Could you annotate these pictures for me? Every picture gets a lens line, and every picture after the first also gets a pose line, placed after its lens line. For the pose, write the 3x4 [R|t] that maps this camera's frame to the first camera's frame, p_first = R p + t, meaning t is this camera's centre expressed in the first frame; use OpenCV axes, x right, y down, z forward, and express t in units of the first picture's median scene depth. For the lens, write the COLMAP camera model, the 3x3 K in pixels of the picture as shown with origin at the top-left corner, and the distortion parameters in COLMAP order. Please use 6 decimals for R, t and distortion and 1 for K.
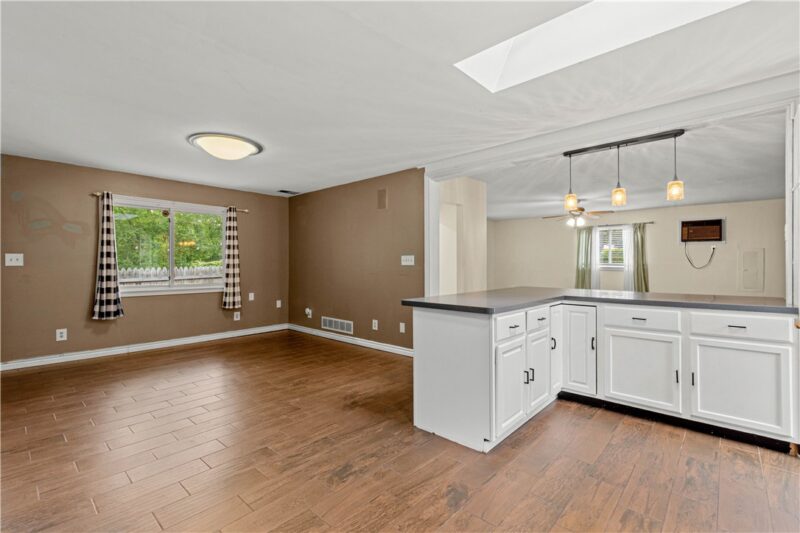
lens RADIAL K [[354.8, 0, 400.0], [0, 354.8, 261.3], [0, 0, 1]] dist [0.001466, -0.000616]
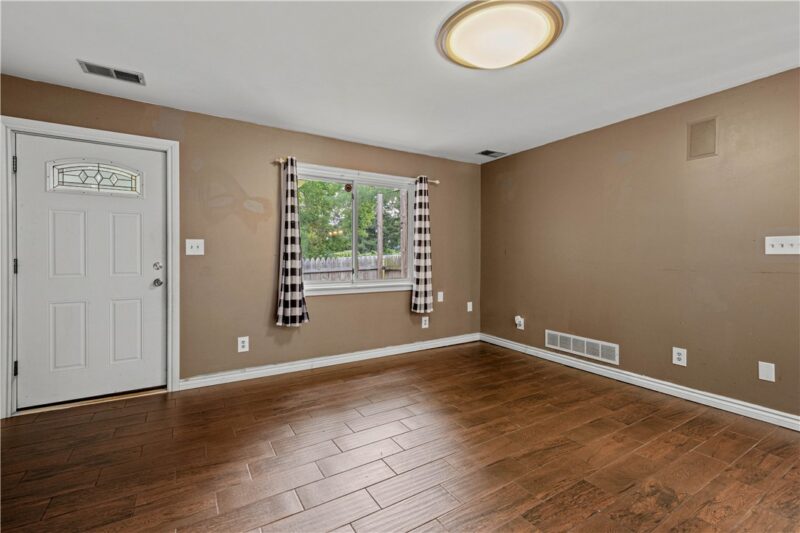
lens RADIAL K [[350.6, 0, 396.3], [0, 350.6, 254.0], [0, 0, 1]] dist [0.001945, 0.000023]
pose [[0.957191, -0.000104, -0.289457, -0.359332], [0.001259, 0.999992, 0.003805, 0.006820], [0.289455, -0.004006, 0.957183, 0.318532]]
